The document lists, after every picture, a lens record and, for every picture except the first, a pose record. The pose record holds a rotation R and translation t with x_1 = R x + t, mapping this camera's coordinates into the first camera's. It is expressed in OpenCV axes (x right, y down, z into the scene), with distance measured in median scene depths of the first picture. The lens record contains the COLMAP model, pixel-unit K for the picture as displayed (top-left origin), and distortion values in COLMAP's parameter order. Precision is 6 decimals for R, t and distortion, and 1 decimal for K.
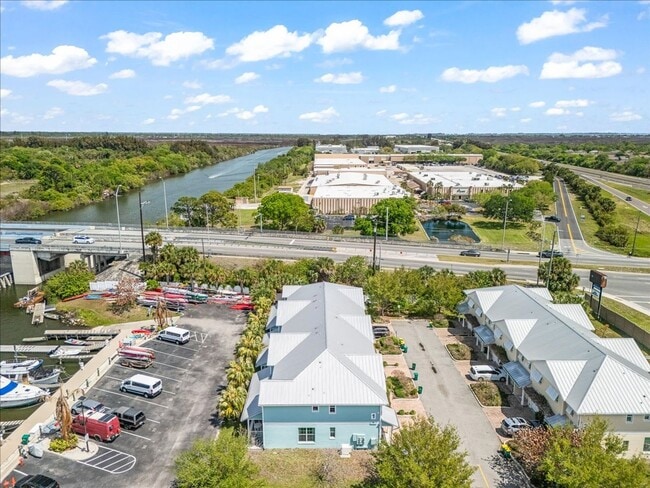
lens RADIAL K [[473.5, 0, 325.0], [0, 473.5, 244.0], [0, 0, 1]] dist [0.101383, -0.113146]
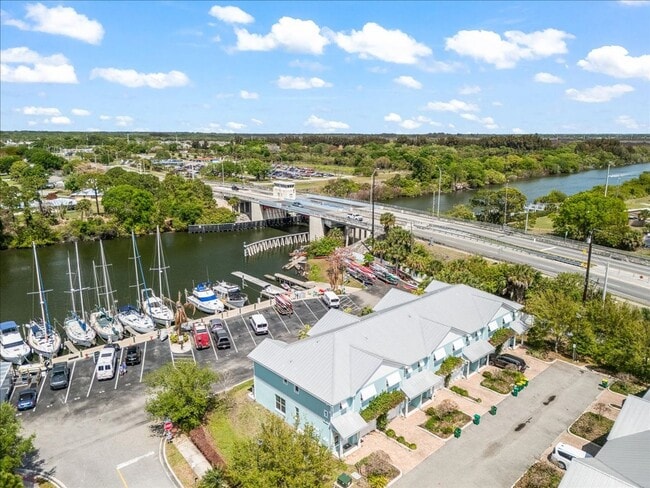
lens RADIAL K [[473.5, 0, 325.0], [0, 473.5, 244.0], [0, 0, 1]] dist [0.101383, -0.113146]
pose [[0.675319, 0.166186, -0.718559, 0.023564], [-0.168589, 0.983271, 0.068964, -0.000387], [0.717999, 0.074568, 0.692038, 0.012394]]
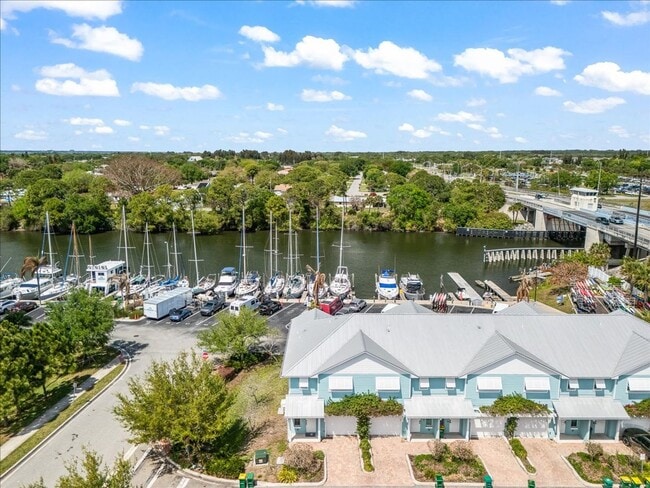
lens RADIAL K [[473.5, 0, 325.0], [0, 473.5, 244.0], [0, 0, 1]] dist [0.101383, -0.113146]
pose [[-0.009735, 0.187717, -0.982175, 0.029348], [-0.223968, 0.956858, 0.185098, -0.001330], [0.974548, 0.221778, 0.032728, 0.033654]]
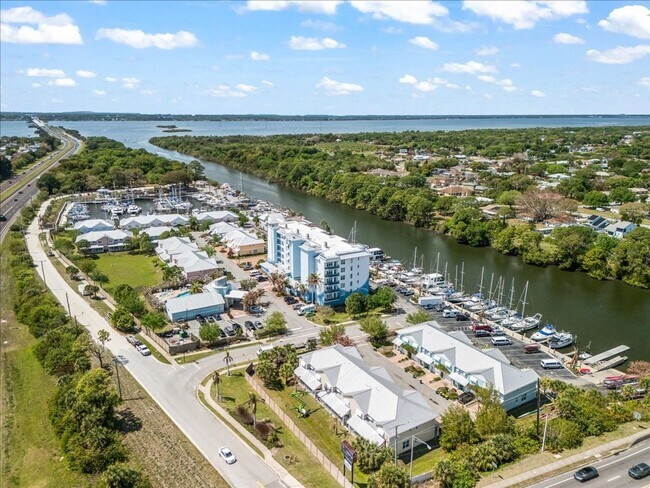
lens RADIAL K [[473.5, 0, 325.0], [0, 473.5, 244.0], [0, 0, 1]] dist [0.101383, -0.113146]
pose [[-0.855261, 0.132798, -0.500892, 0.062359], [-0.119555, 0.889961, 0.440086, -0.045089], [0.504217, 0.436273, -0.745273, 0.090760]]
